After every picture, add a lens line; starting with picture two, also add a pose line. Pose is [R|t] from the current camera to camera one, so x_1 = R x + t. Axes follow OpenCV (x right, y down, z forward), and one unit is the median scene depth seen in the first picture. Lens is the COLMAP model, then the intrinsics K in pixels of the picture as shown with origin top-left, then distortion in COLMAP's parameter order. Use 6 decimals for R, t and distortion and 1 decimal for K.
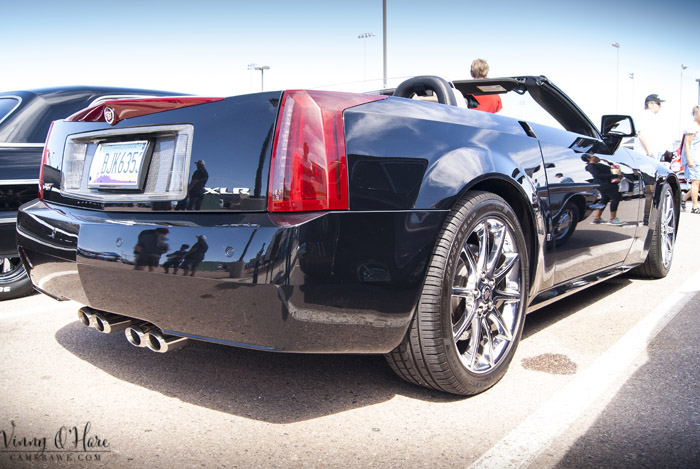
lens RADIAL K [[557.5, 0, 349.1], [0, 557.5, 233.4], [0, 0, 1]] dist [-0.096489, 0.000353]
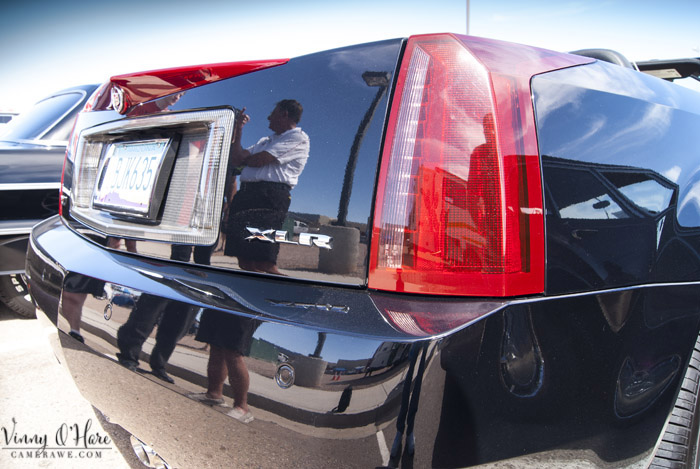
lens RADIAL K [[557.5, 0, 350.6], [0, 557.5, 235.3], [0, 0, 1]] dist [-0.096489, 0.000353]
pose [[0.989635, 0.028726, -0.140706, -0.081173], [-0.028504, 0.999587, 0.003597, -0.073511], [0.140751, 0.000451, 0.990045, 0.445141]]
